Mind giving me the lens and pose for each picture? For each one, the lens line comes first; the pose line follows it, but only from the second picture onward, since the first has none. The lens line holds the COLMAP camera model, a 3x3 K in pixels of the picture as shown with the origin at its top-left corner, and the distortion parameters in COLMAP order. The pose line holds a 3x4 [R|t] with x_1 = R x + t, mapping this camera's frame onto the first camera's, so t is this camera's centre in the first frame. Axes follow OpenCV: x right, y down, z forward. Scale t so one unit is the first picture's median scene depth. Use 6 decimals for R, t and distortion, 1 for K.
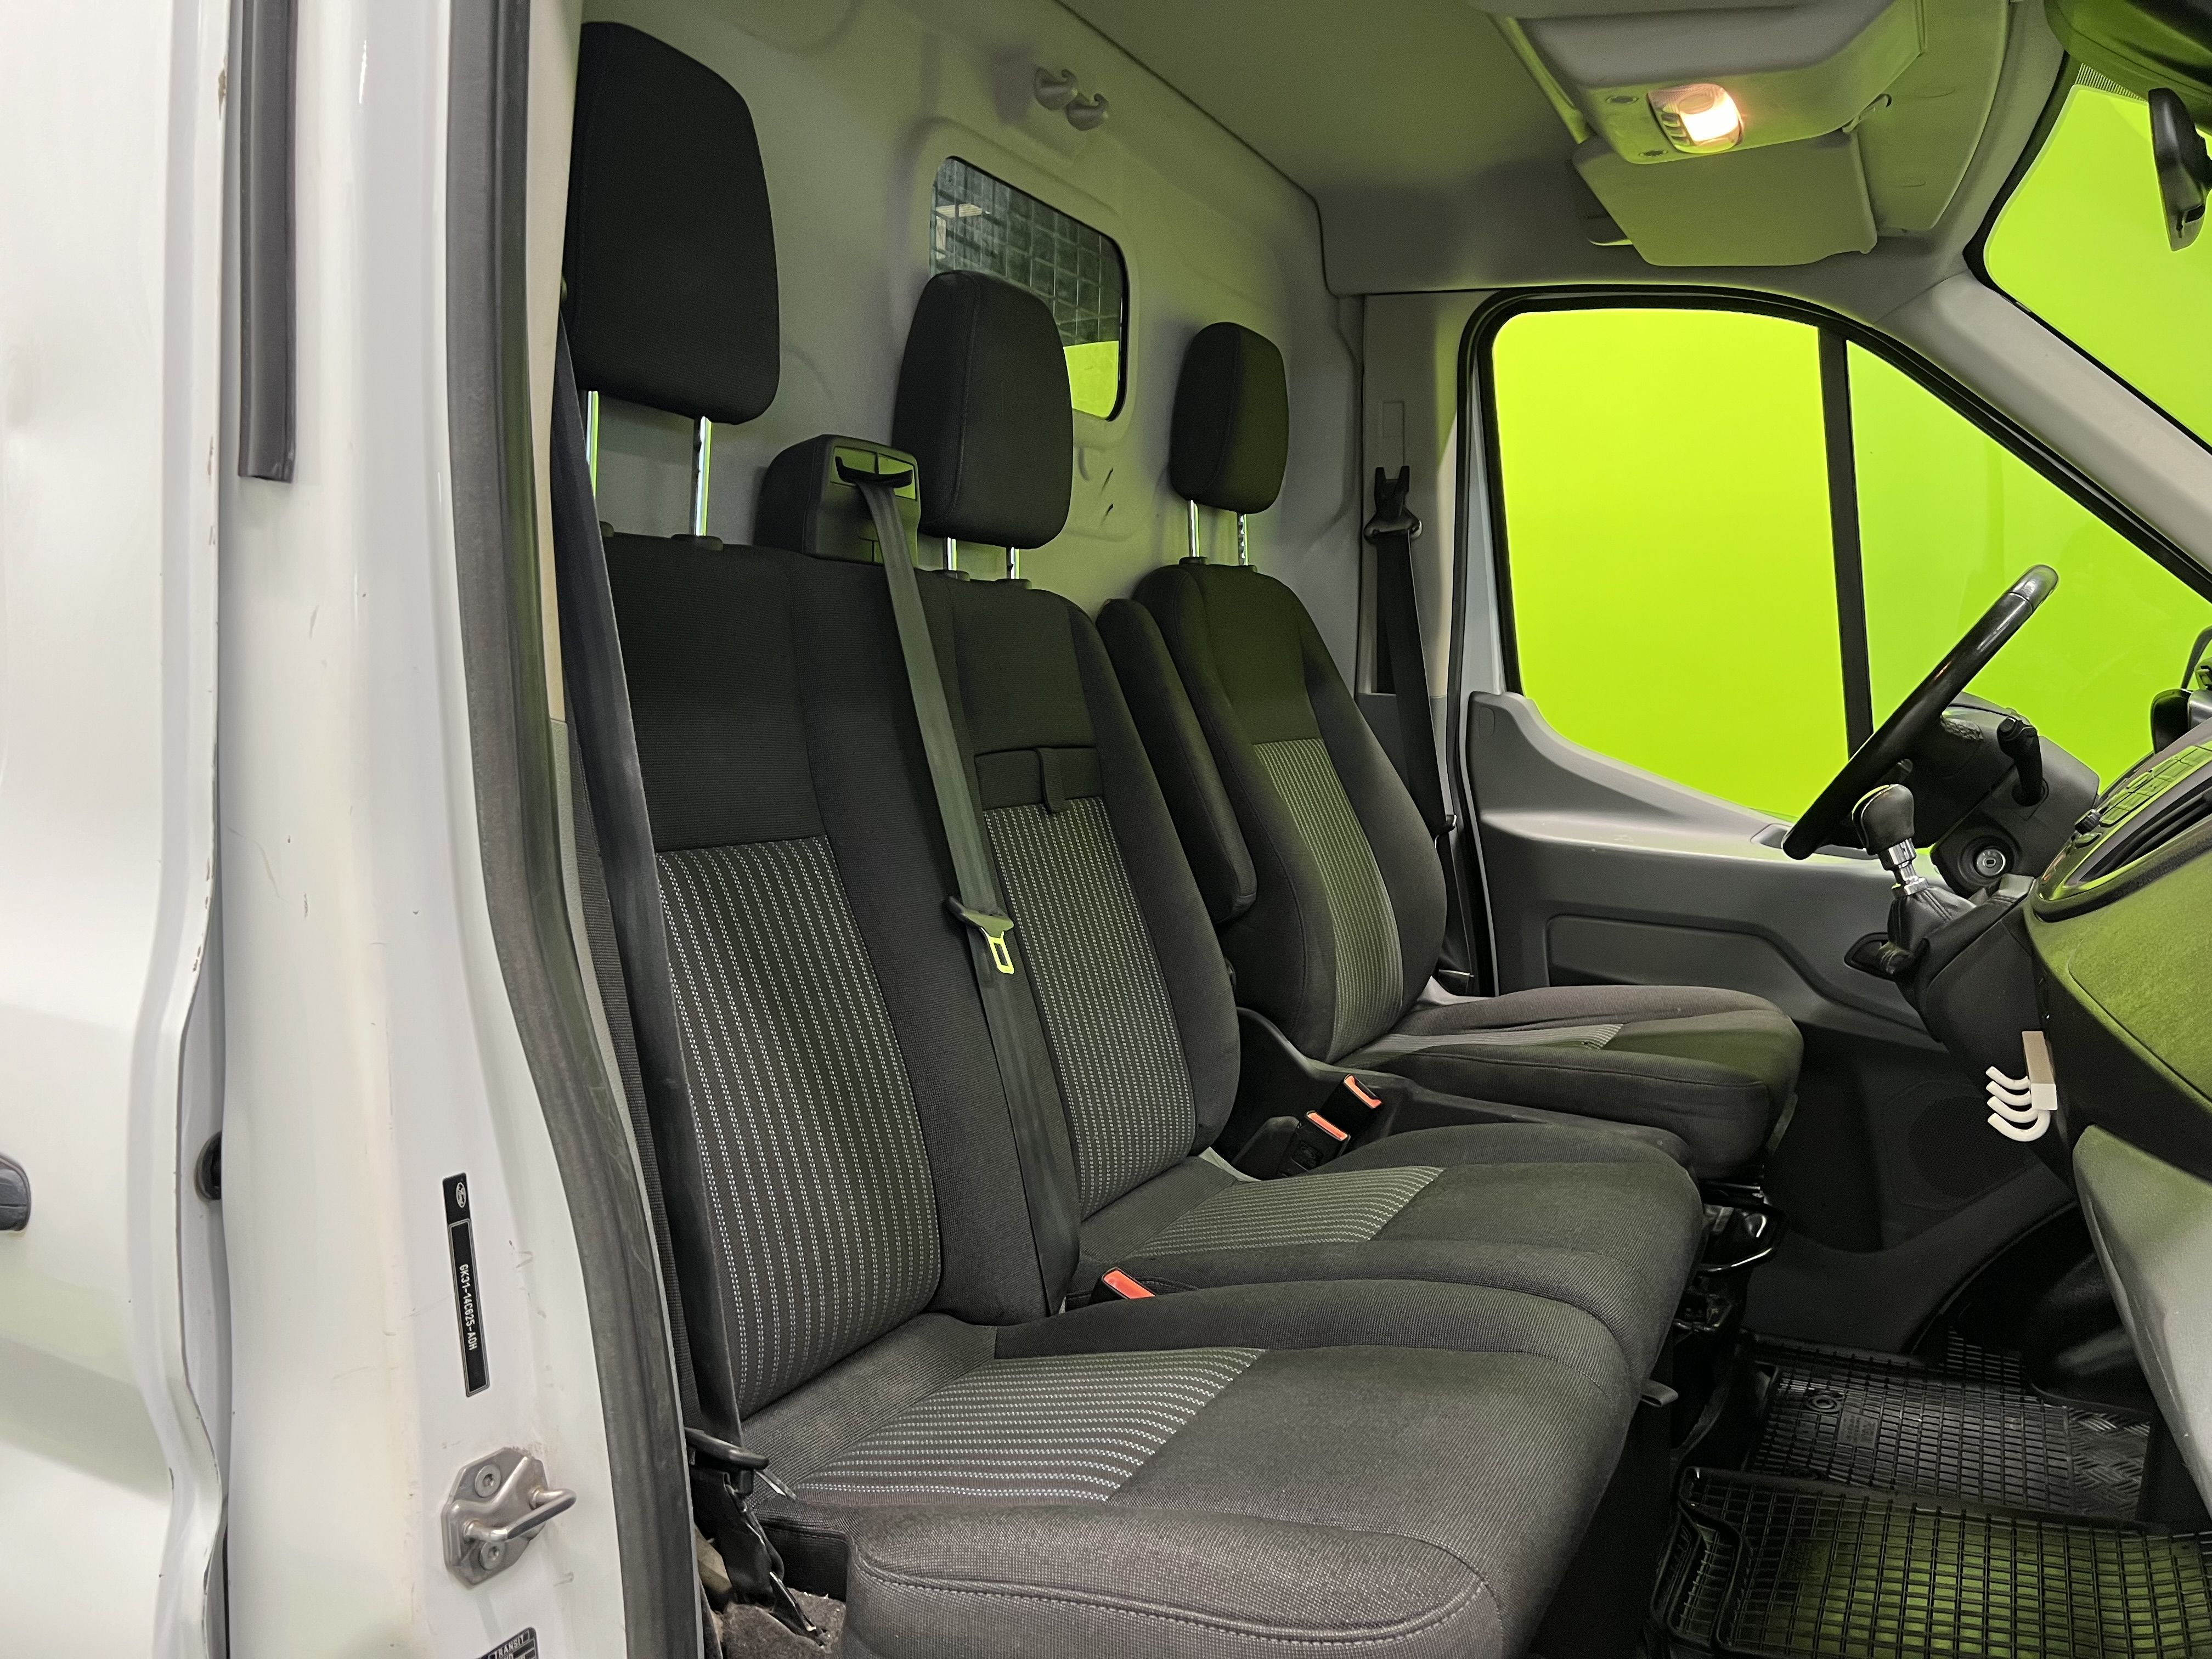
lens RADIAL K [[1643.3, 0, 1106.3], [0, 1643.3, 829.6], [0, 0, 1]] dist [-0.001102, 0.000244]
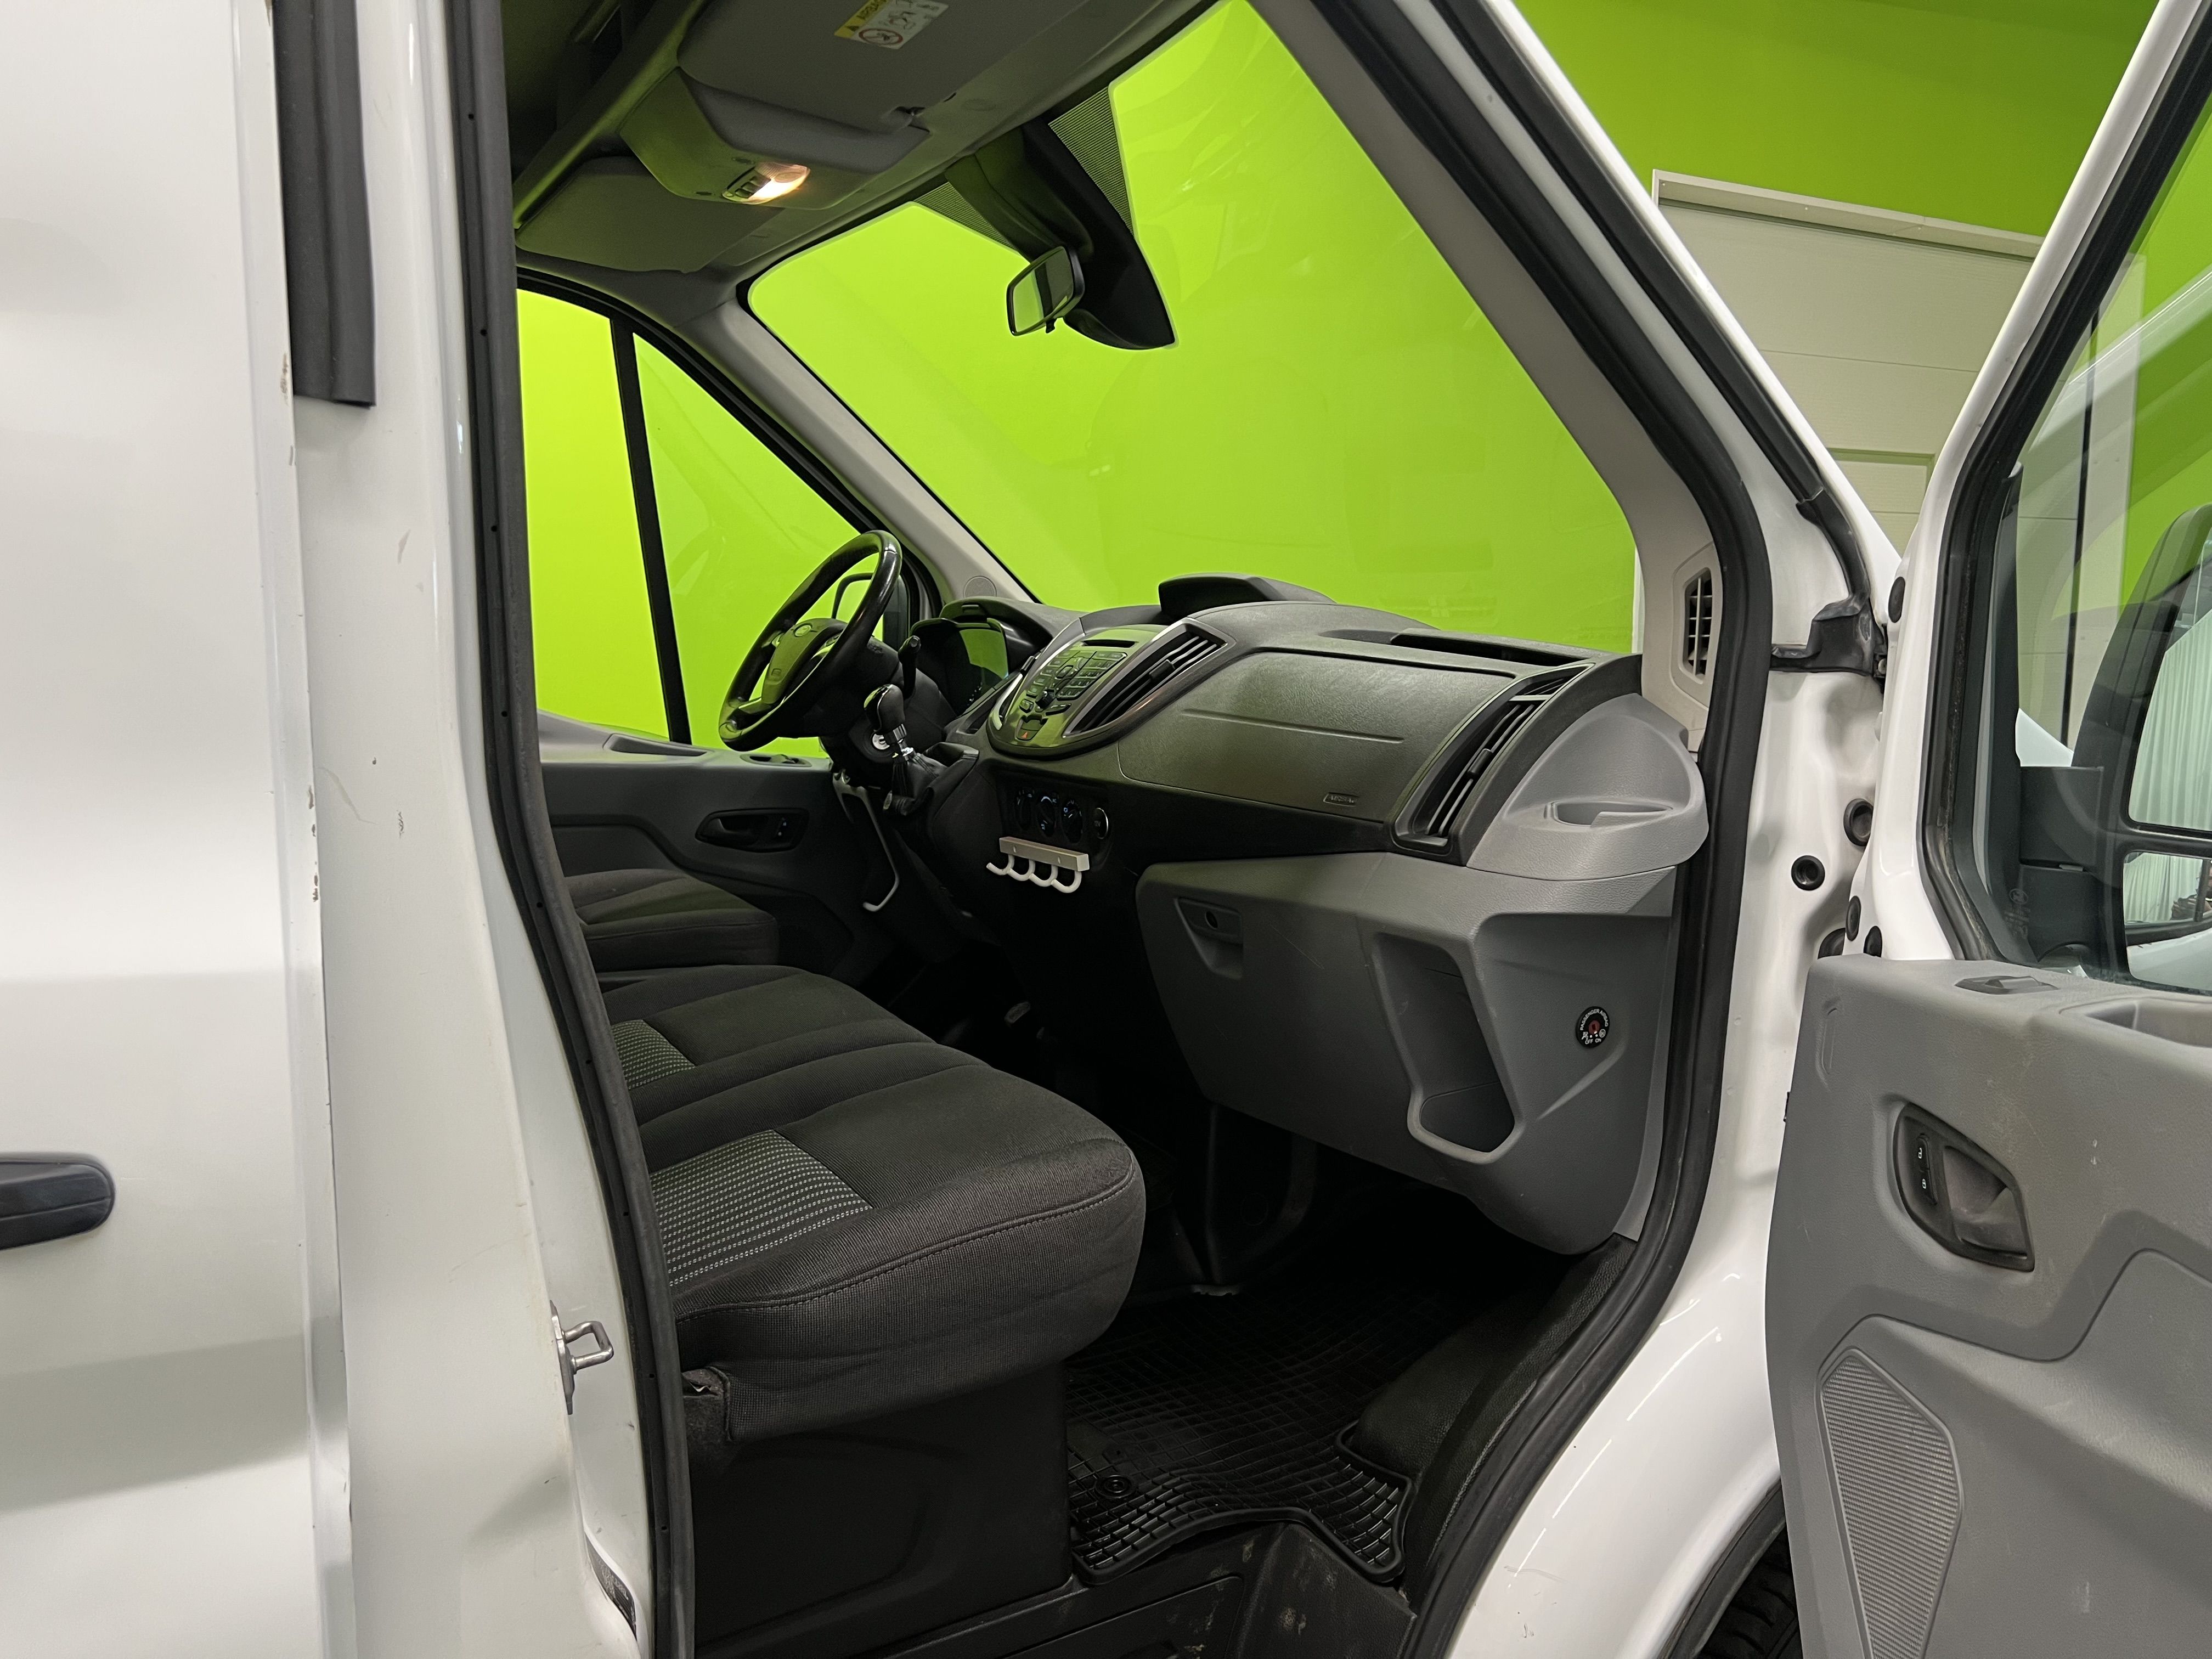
lens RADIAL K [[1643.3, 0, 1108.4], [0, 1643.3, 830.3], [0, 0, 1]] dist [-0.001102, 0.000244]
pose [[0.567476, -0.111240, 0.815841, -0.622693], [0.081476, 0.993555, 0.078799, 0.002506], [-0.819349, 0.021755, 0.572882, 0.030419]]
